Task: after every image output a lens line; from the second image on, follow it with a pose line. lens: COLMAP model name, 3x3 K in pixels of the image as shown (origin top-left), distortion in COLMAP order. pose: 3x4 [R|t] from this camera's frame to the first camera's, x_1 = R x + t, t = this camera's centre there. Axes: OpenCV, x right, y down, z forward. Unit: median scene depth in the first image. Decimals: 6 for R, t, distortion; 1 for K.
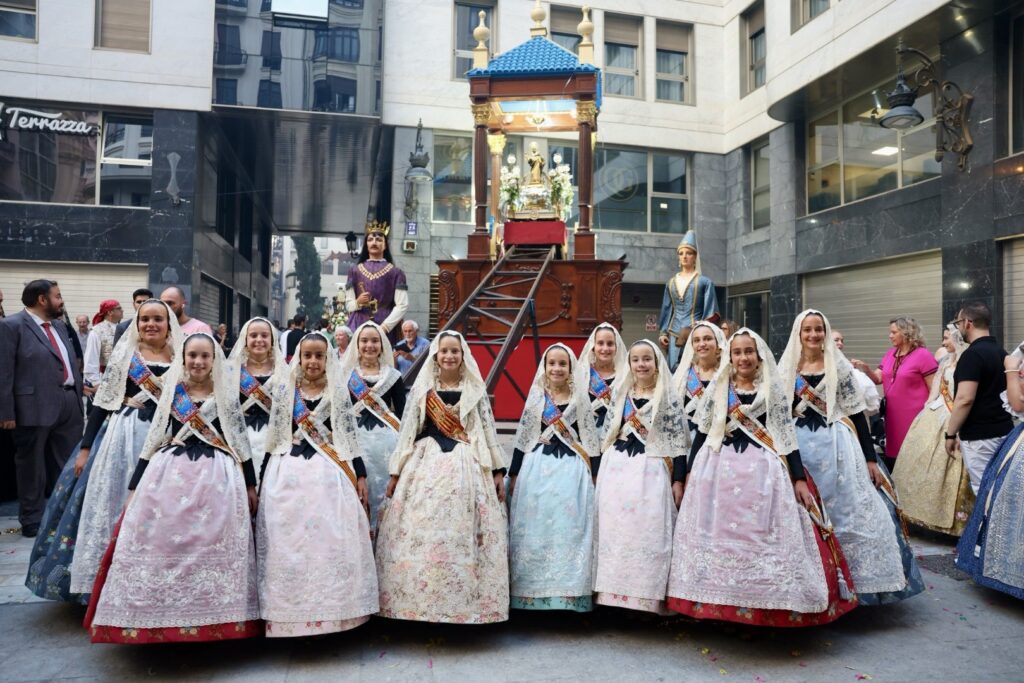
lens RADIAL K [[719.0, 0, 509.0], [0, 719.0, 347.8], [0, 0, 1]] dist [-0.041957, 0.042667]
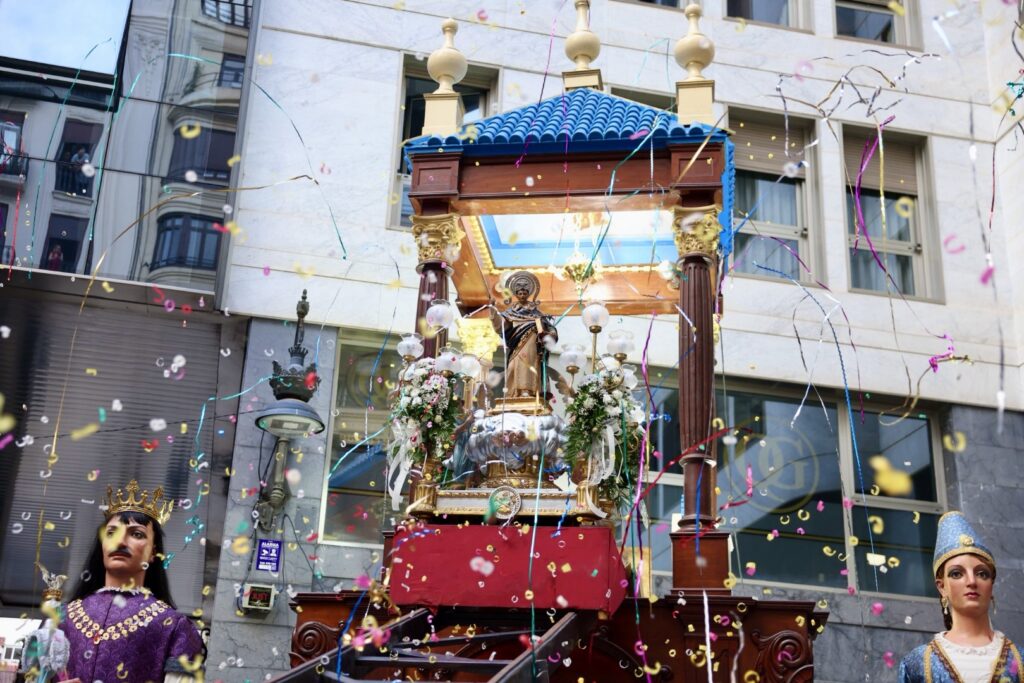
lens RADIAL K [[1394.0, 0, 514.6], [0, 1394.0, 336.9], [0, 0, 1]] dist [0.119565, 0.000000]
pose [[0.999532, 0.024457, -0.018390, 0.014583], [-0.029610, 0.924655, -0.379653, 0.015792], [0.007719, 0.380020, 0.924946, 0.203598]]
